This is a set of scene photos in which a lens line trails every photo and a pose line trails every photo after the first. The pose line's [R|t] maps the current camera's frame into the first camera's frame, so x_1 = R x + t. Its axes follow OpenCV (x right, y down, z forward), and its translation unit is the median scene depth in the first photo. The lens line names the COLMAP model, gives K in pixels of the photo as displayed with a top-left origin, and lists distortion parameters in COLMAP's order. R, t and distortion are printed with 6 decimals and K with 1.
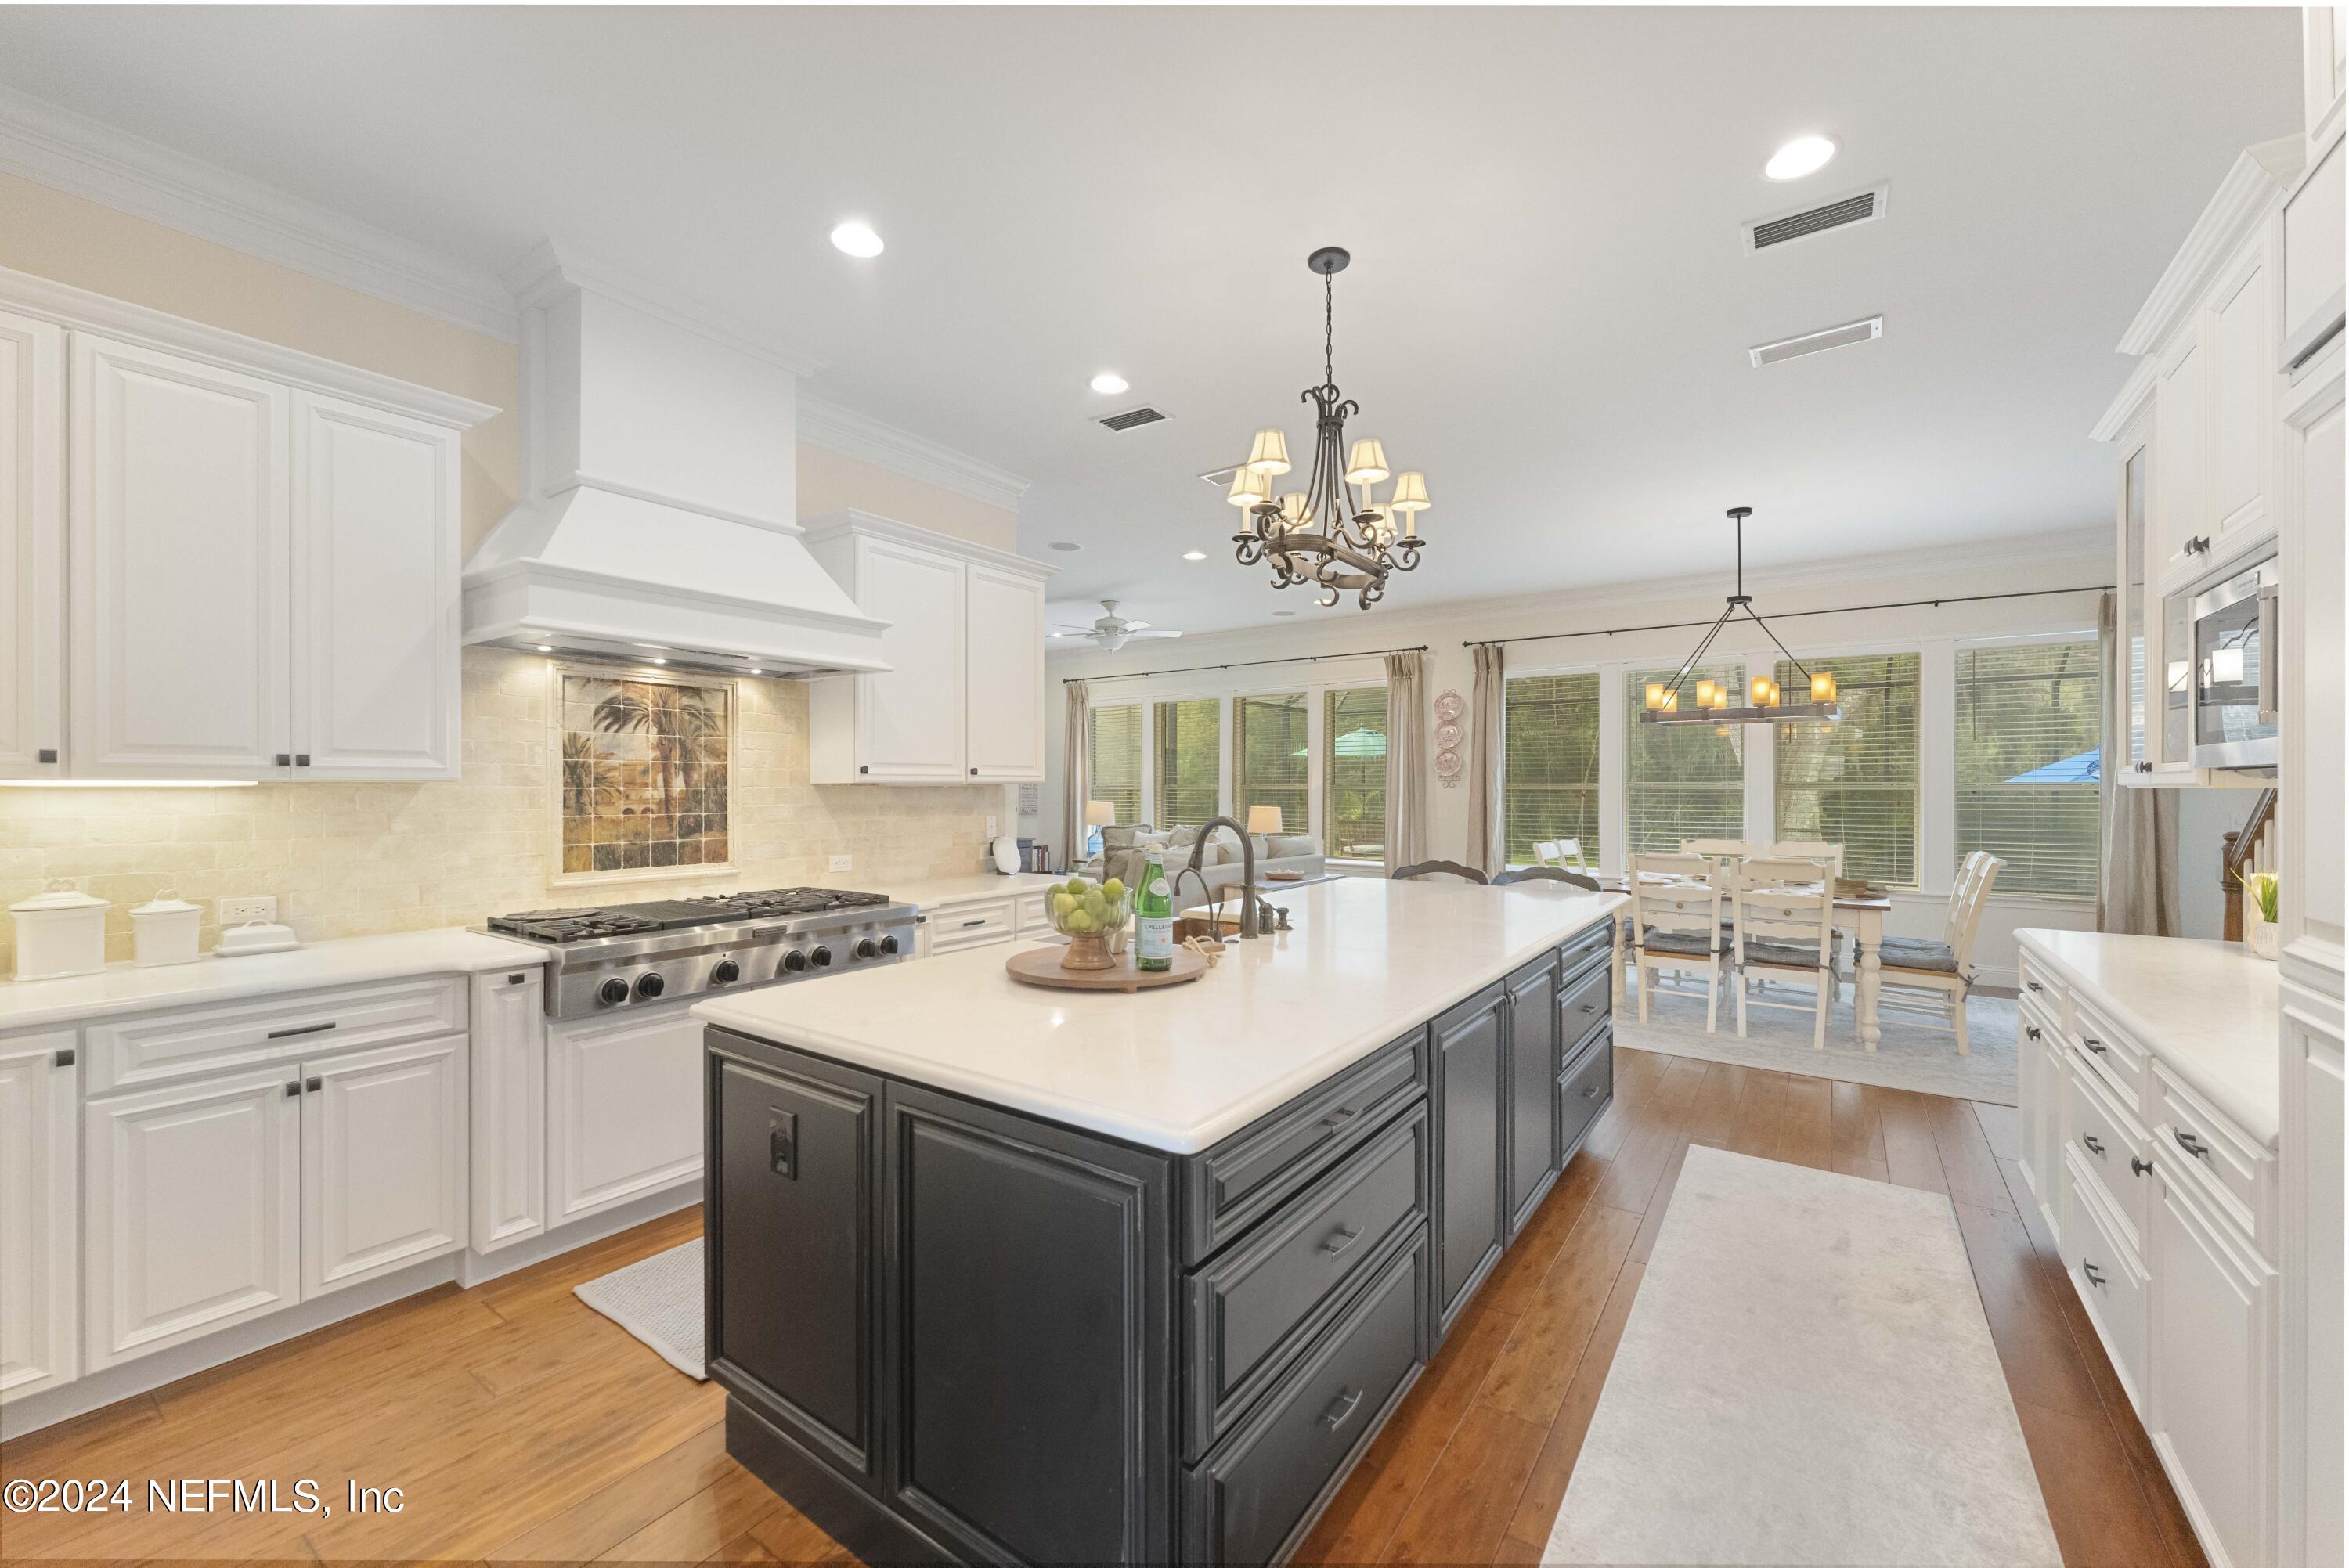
lens RADIAL K [[932.5, 0, 1171.5], [0, 932.5, 786.9], [0, 0, 1]] dist [-0.003804, 0.000987]
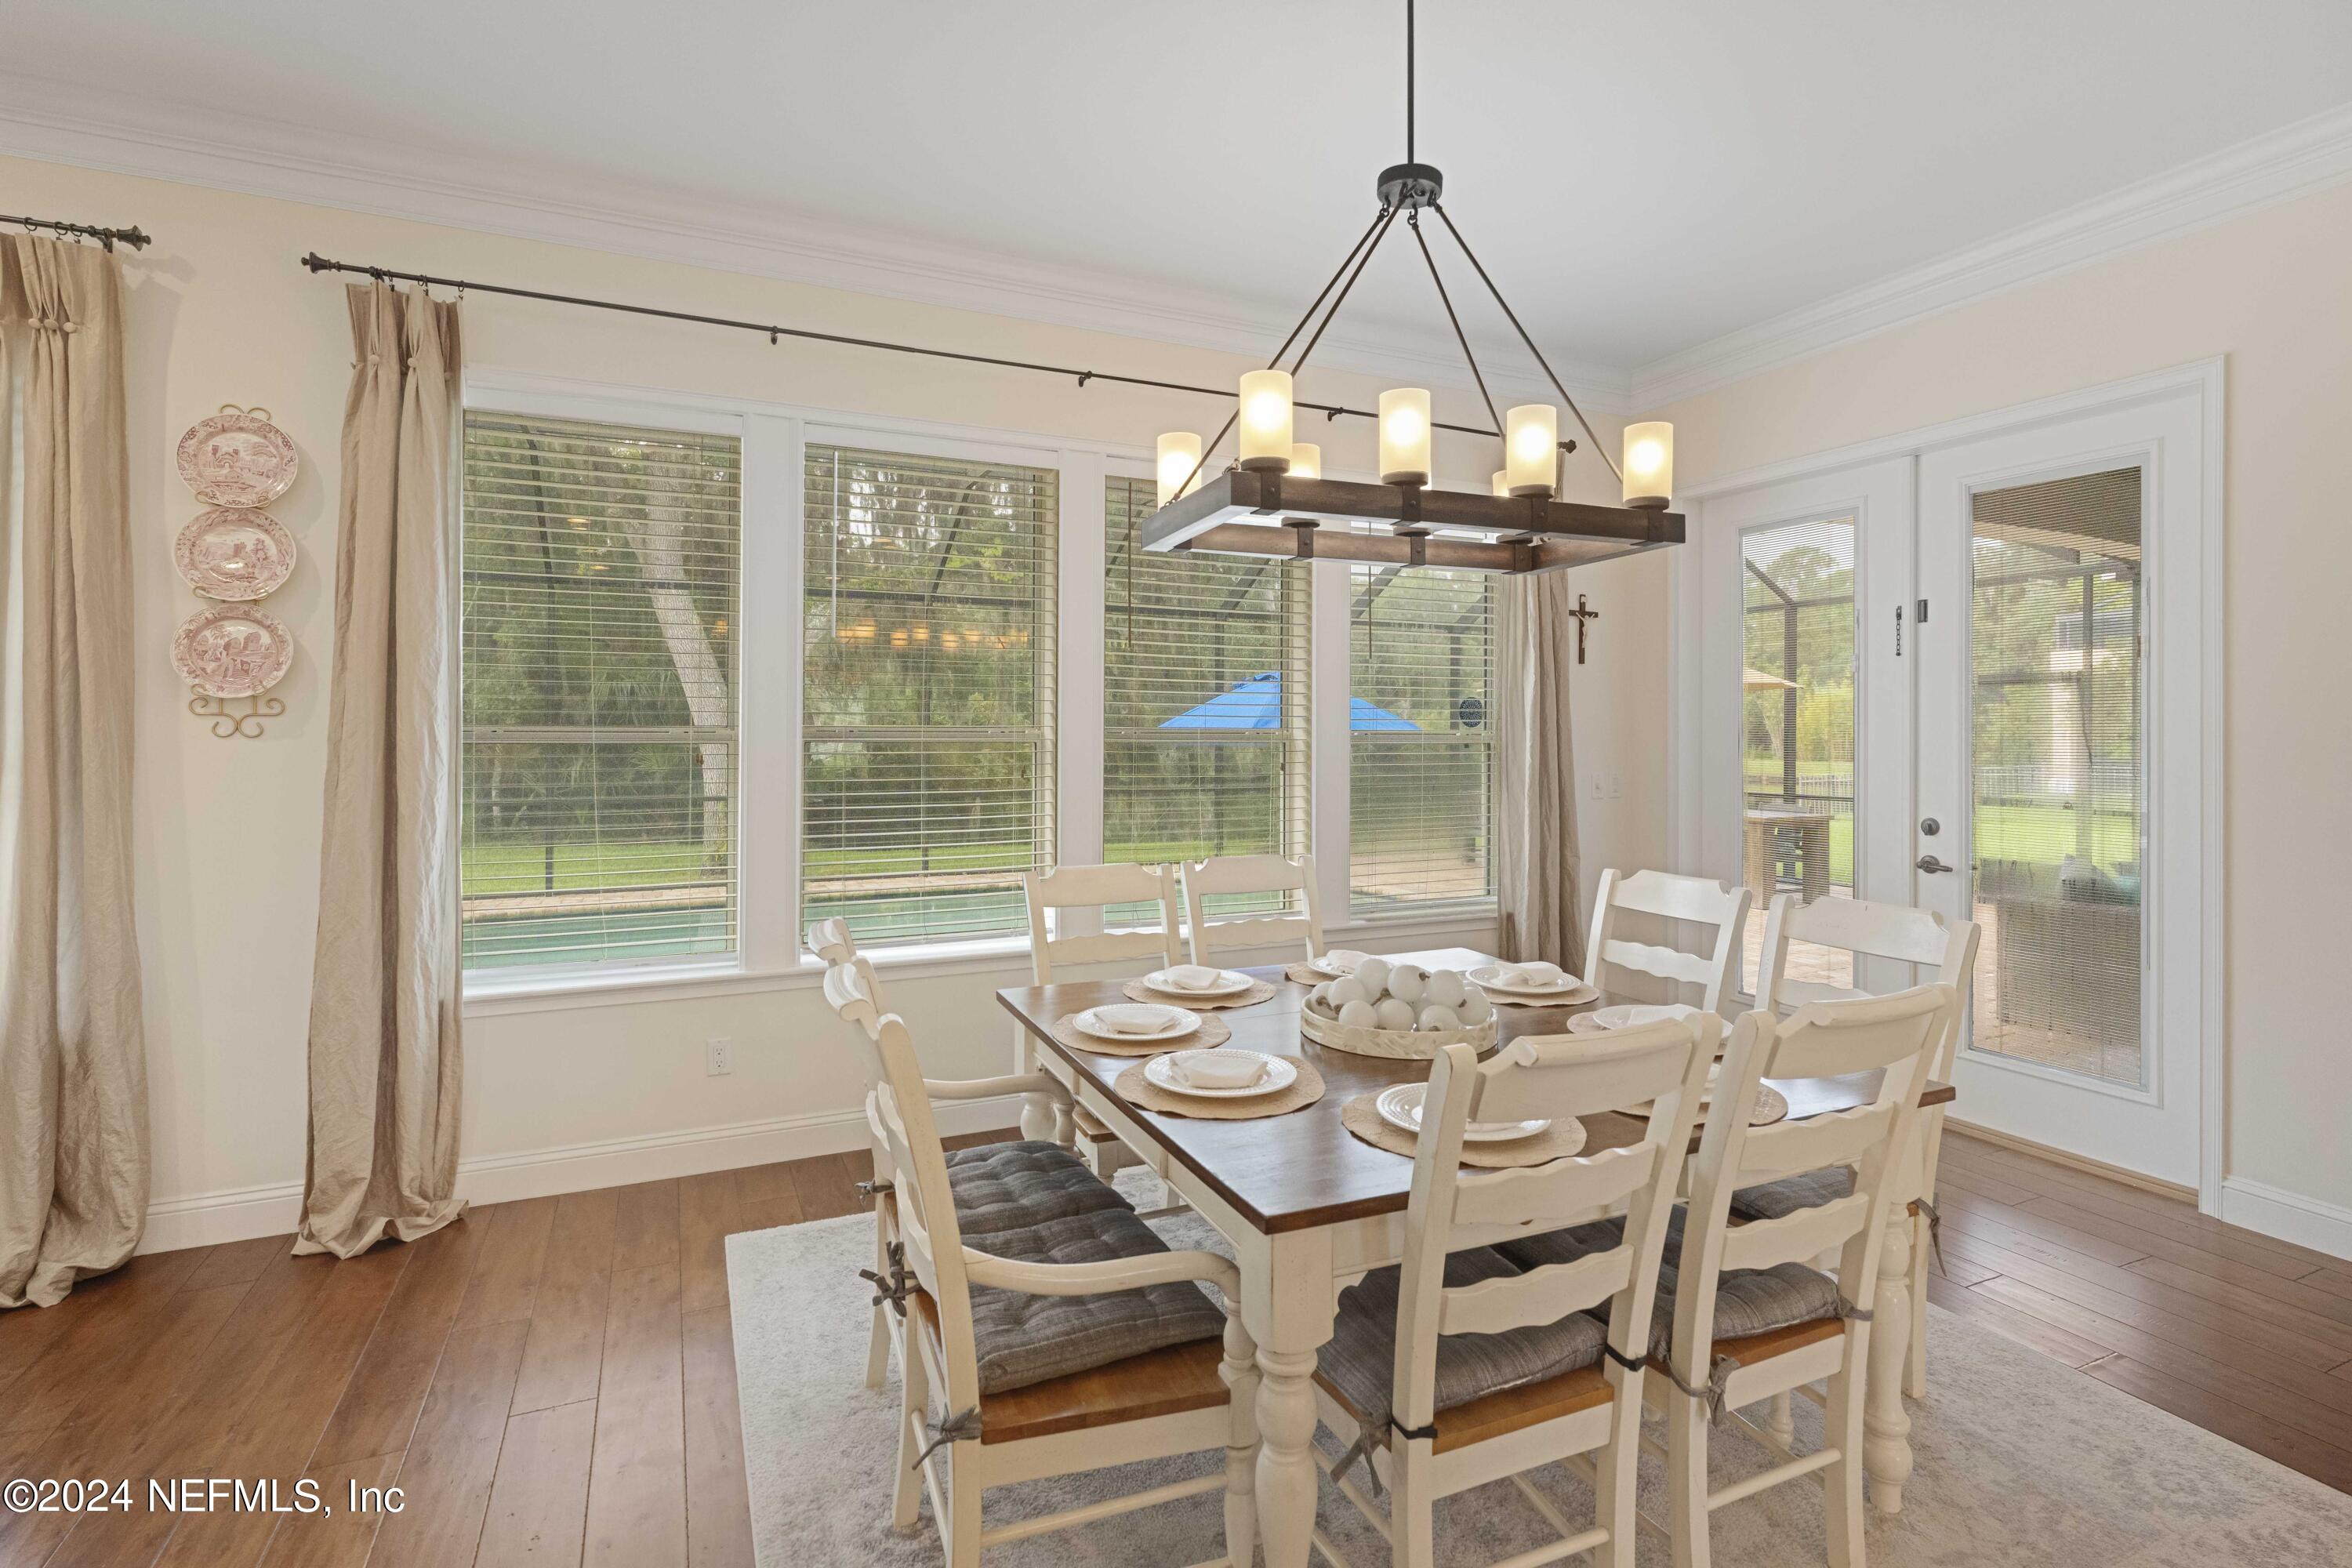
lens RADIAL K [[1081.1, 0, 1153.2], [0, 1081.1, 727.9], [0, 0, 1]] dist [-0.005092, -0.000498]
pose [[0.501030, 0.005715, 0.865411, 0.153234], [-0.000931, 0.999981, -0.006064, -0.000969], [-0.865430, 0.002233, 0.501026, 0.600841]]
